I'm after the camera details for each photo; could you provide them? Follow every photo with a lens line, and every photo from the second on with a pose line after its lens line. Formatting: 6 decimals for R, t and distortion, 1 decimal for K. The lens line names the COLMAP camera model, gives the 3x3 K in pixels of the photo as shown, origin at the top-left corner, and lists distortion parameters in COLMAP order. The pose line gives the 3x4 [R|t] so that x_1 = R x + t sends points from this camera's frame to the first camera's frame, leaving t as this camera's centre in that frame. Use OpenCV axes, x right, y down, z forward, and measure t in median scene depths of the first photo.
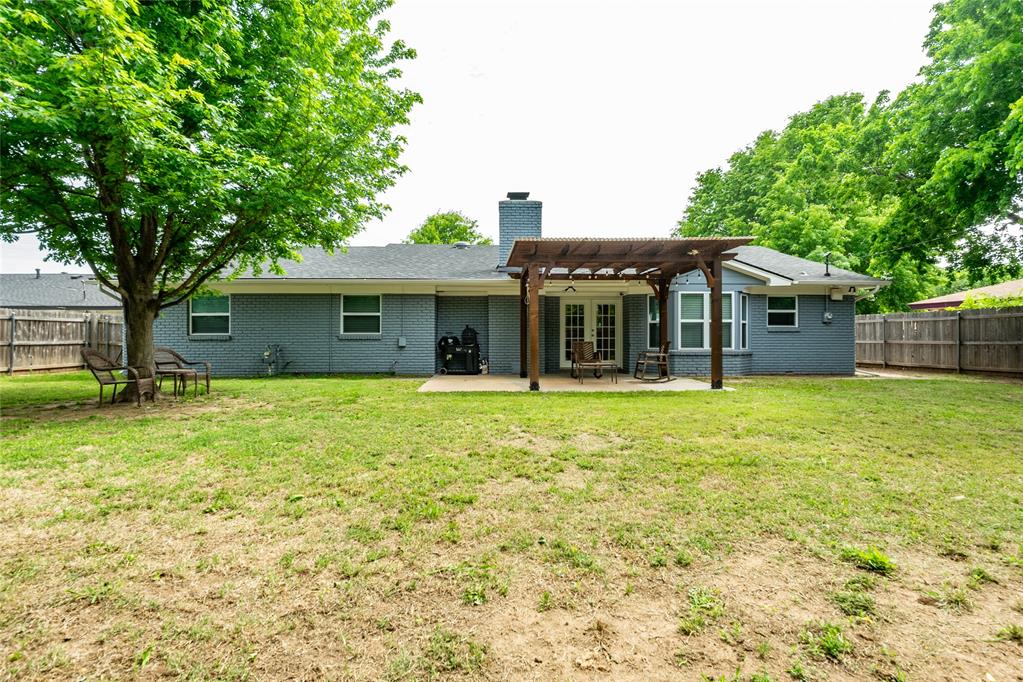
lens RADIAL K [[502.7, 0, 511.8], [0, 502.7, 341.6], [0, 0, 1]] dist [-0.010957, 0.001476]
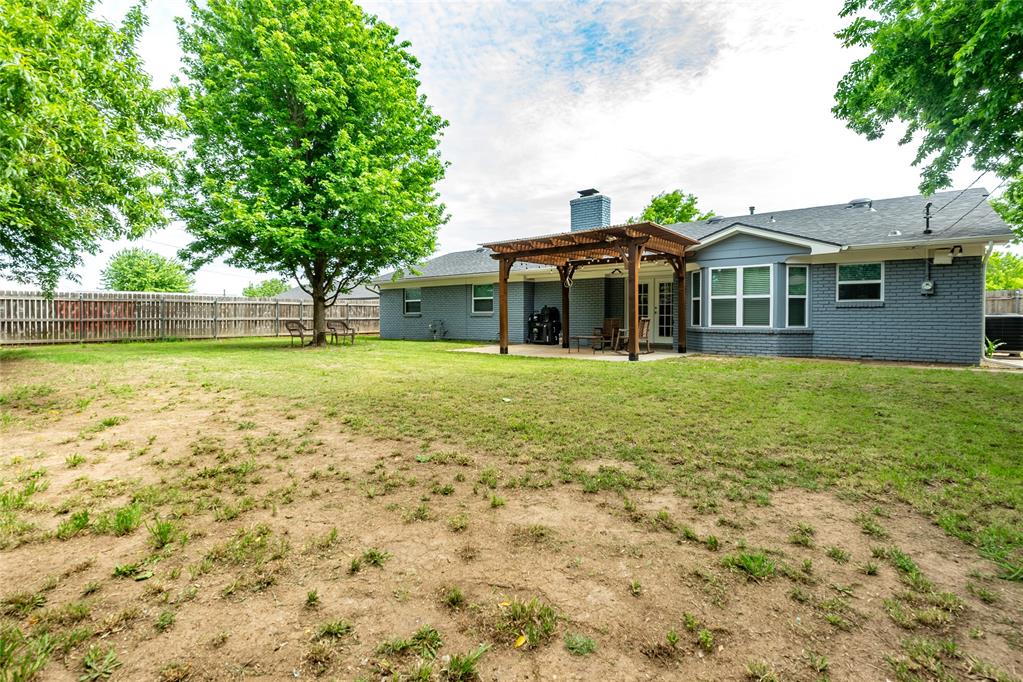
lens RADIAL K [[502.7, 0, 509.3], [0, 502.7, 335.6], [0, 0, 1]] dist [-0.010957, 0.001476]
pose [[0.755092, 0.024895, -0.655146, 0.652618], [-0.004709, 0.999459, 0.032551, 0.003180], [0.655602, -0.021494, 0.754801, -0.002397]]
